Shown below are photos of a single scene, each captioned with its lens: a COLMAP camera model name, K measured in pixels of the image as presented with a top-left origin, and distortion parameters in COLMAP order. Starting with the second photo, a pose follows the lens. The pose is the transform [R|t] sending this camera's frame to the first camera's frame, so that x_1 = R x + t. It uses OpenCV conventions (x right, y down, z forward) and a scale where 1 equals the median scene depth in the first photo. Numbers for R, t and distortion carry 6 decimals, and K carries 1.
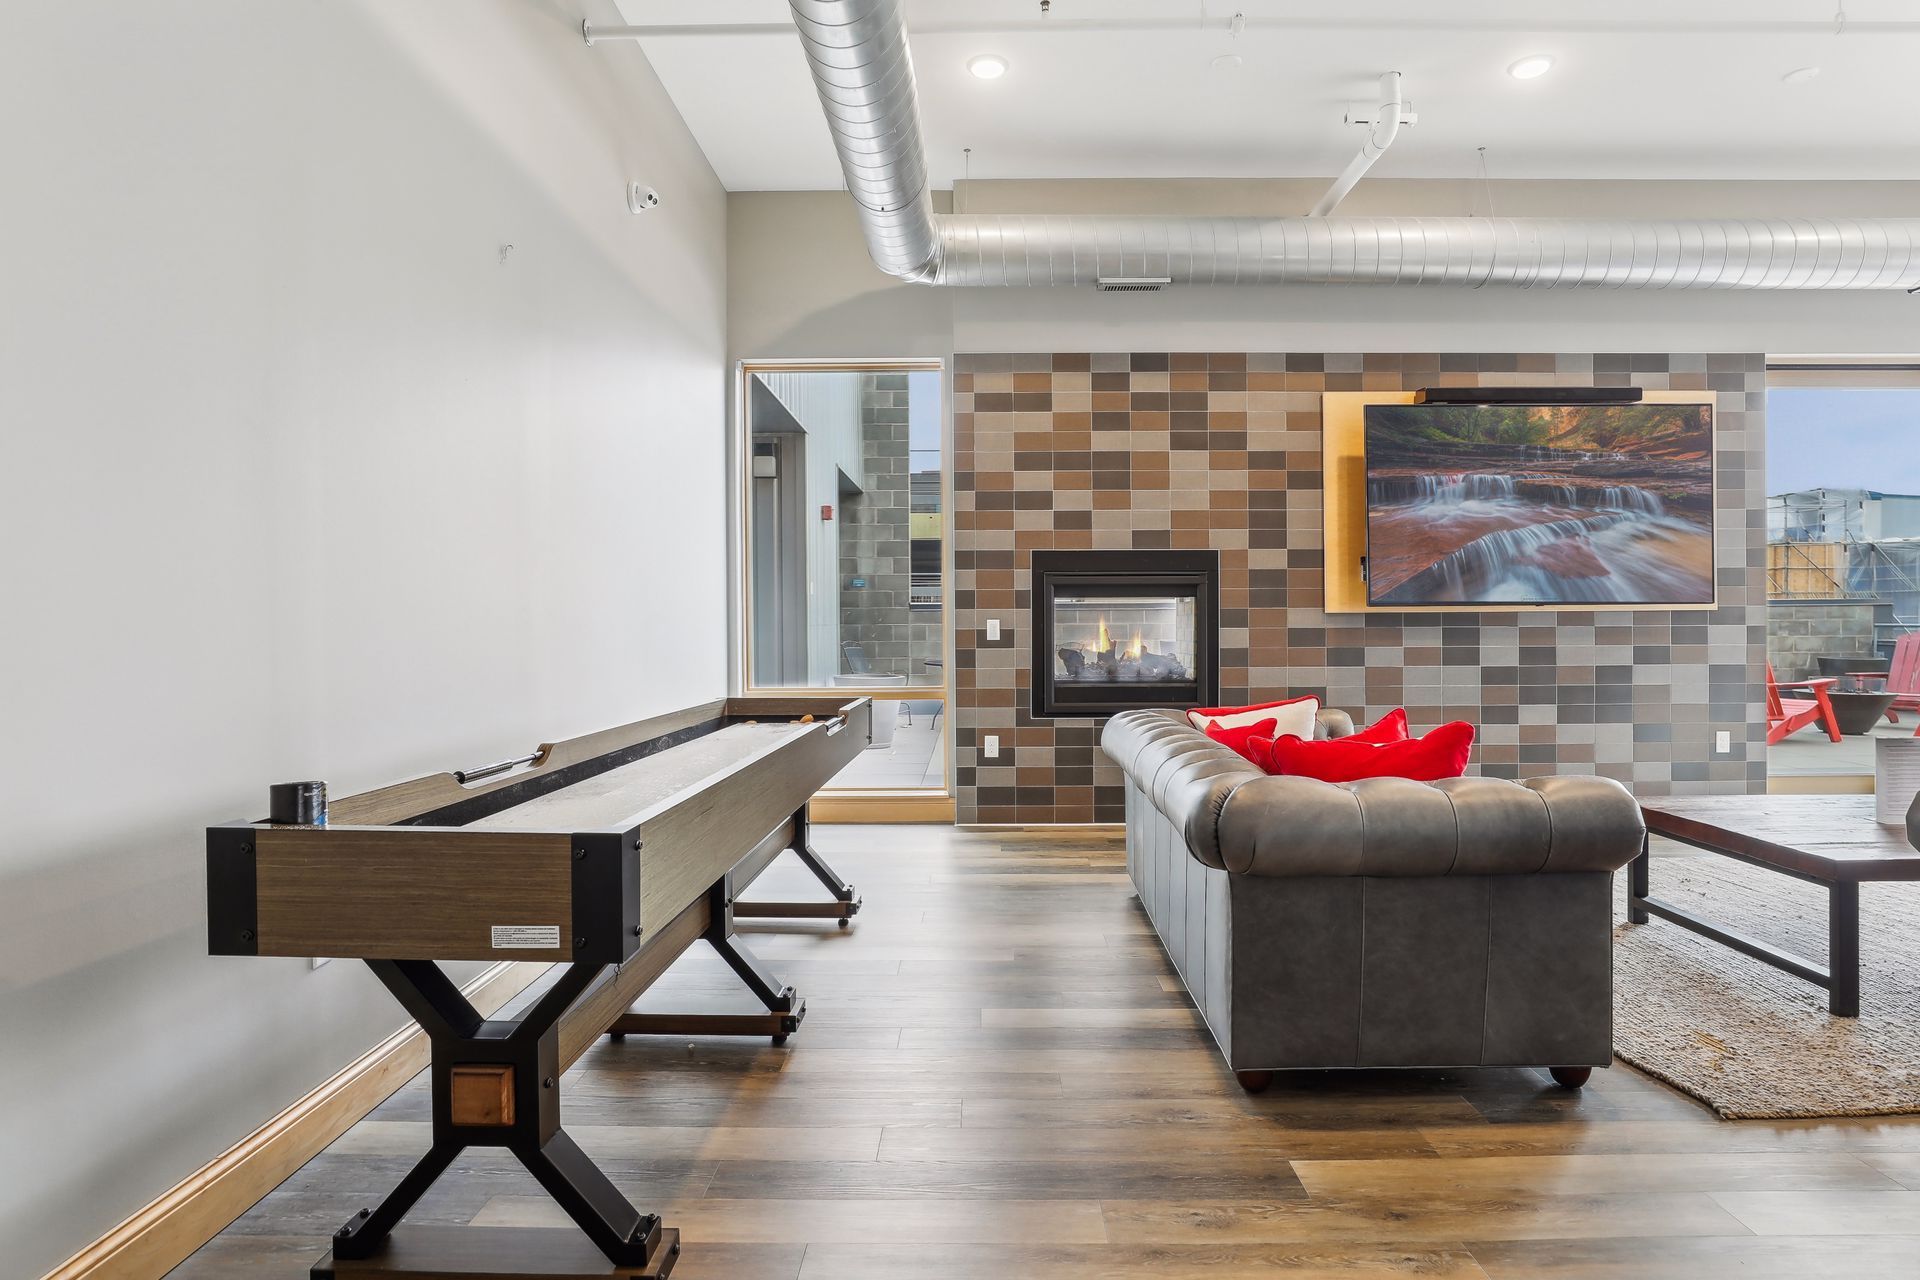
lens RADIAL K [[1034.4, 0, 999.4], [0, 1034.4, 628.8], [0, 0, 1]] dist [-0.020648, 0.003586]
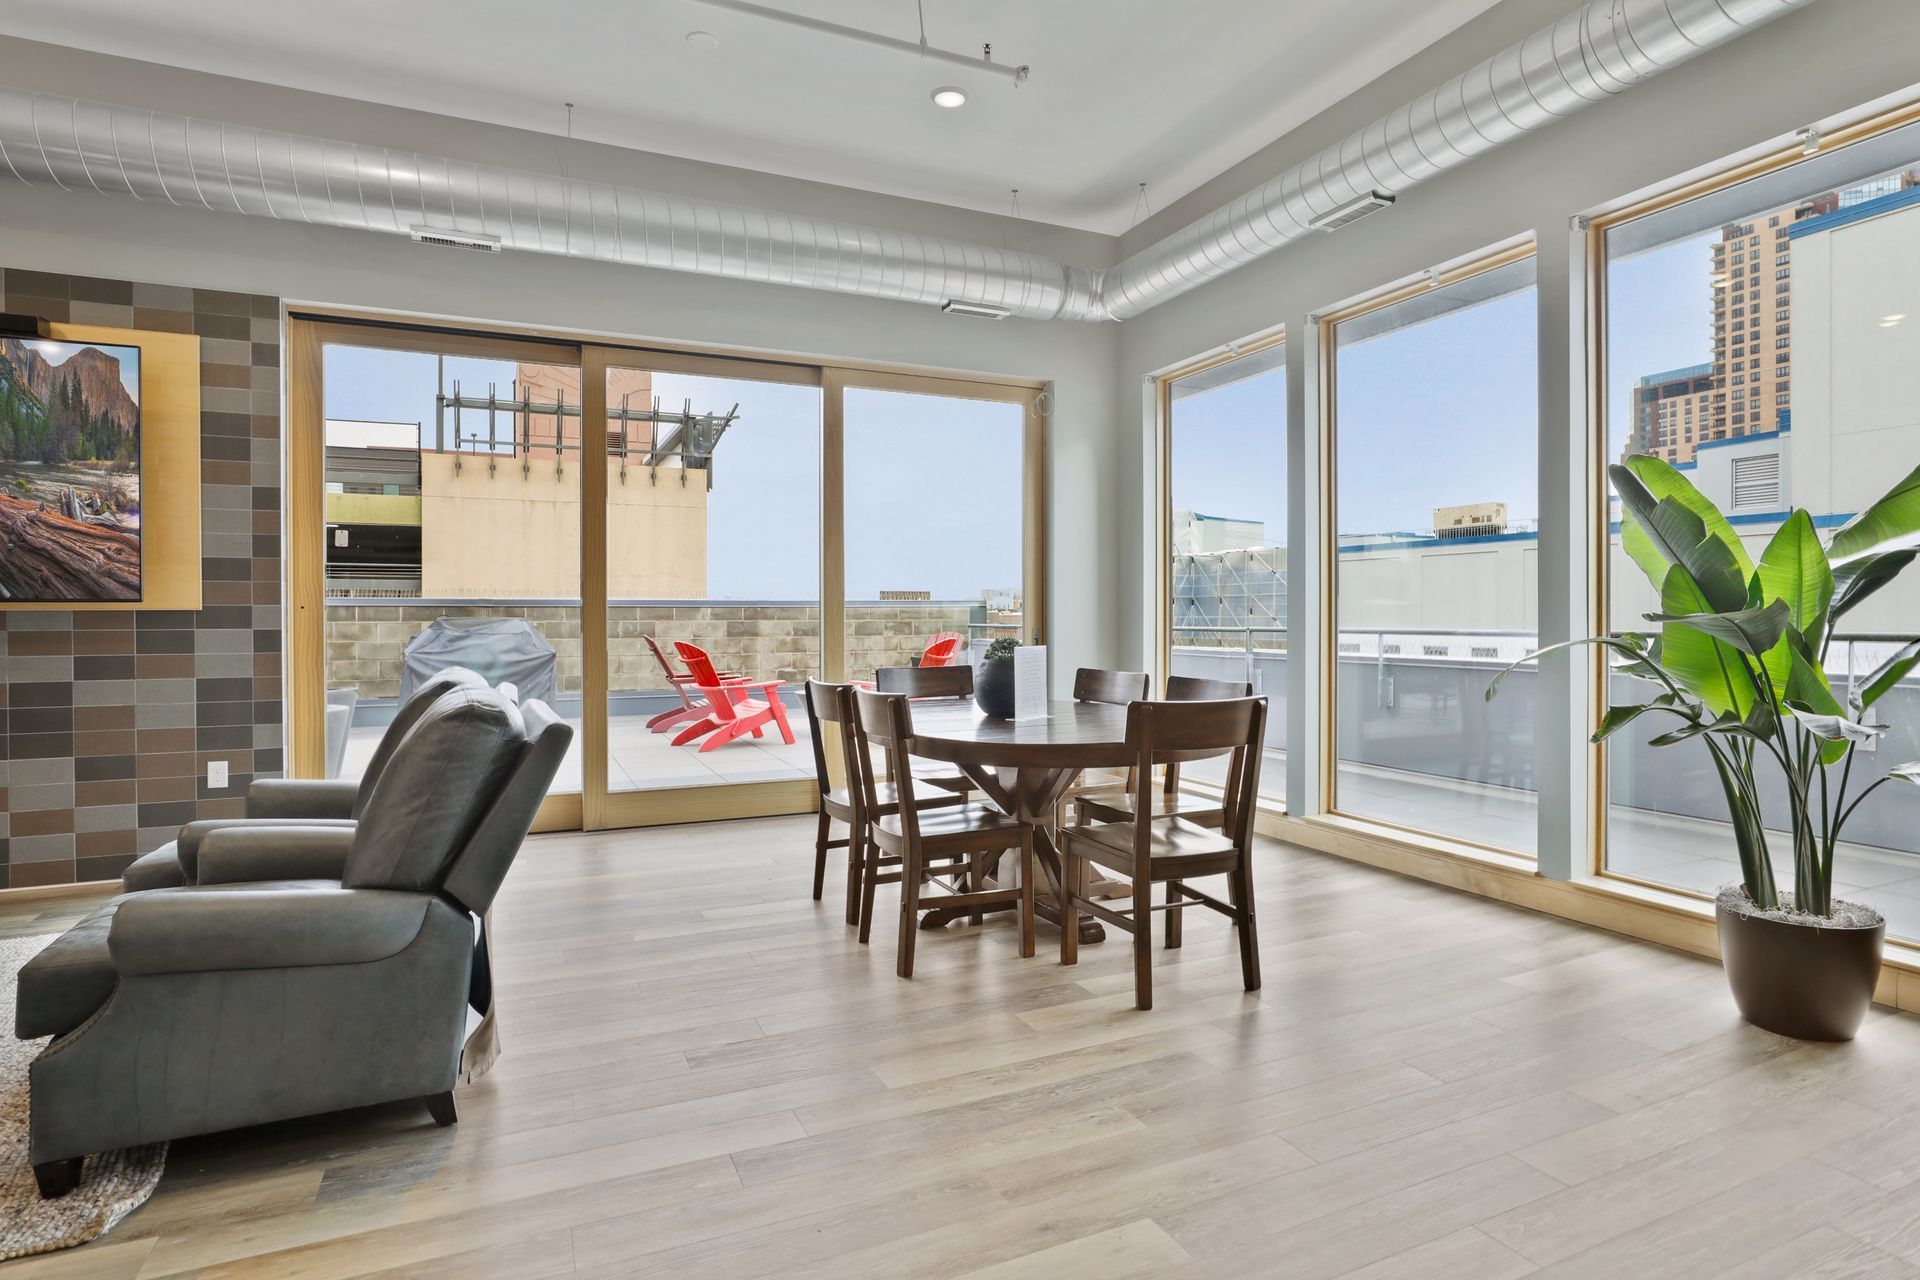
lens RADIAL K [[1034.4, 0, 999.4], [0, 1034.4, 628.8], [0, 0, 1]] dist [-0.020648, 0.003586]
pose [[0.895735, -0.003068, 0.444579, 0.398623], [0.002620, 0.999995, 0.001623, -0.001526], [-0.444581, -0.000289, 0.895738, 0.004409]]
